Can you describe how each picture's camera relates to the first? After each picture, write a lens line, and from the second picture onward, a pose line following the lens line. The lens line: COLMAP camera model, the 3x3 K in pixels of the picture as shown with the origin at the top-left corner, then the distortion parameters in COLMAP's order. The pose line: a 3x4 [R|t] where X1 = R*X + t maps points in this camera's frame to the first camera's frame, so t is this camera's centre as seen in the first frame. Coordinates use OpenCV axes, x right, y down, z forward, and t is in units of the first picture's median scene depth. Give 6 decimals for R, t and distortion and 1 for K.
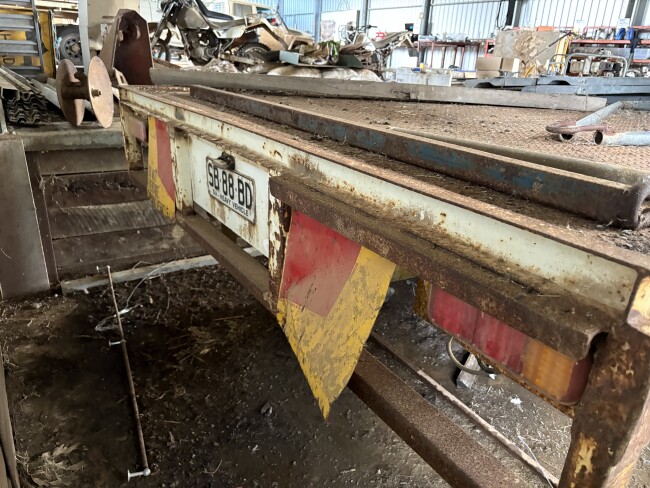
lens RADIAL K [[492.0, 0, 325.1], [0, 492.0, 246.1], [0, 0, 1]] dist [0.038297, -0.047399]
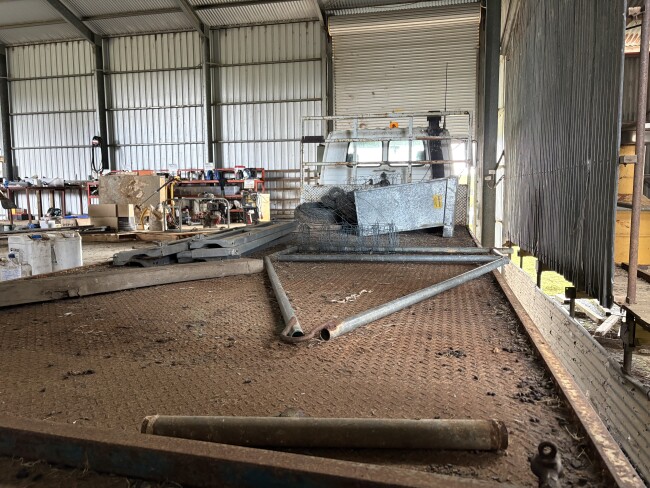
lens RADIAL K [[492.0, 0, 325.5], [0, 492.0, 243.7], [0, 0, 1]] dist [0.038297, -0.047399]
pose [[0.724677, -0.126099, 0.677453, -0.014949], [0.290696, 0.947296, -0.134634, -0.035606], [-0.624771, 0.294499, 0.723140, 0.029758]]
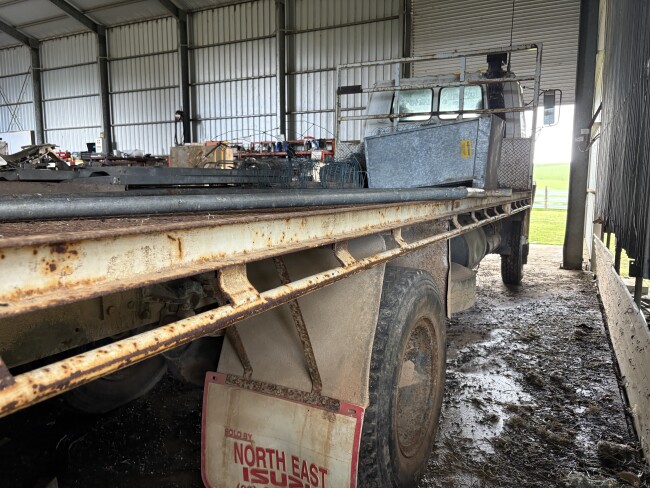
lens RADIAL K [[492.0, 0, 322.7], [0, 492.0, 243.4], [0, 0, 1]] dist [0.038297, -0.047399]
pose [[0.868280, -0.109663, 0.483801, 0.107886], [0.218444, 0.960137, -0.174409, 0.003299], [-0.445389, 0.257120, 0.857623, 0.040664]]
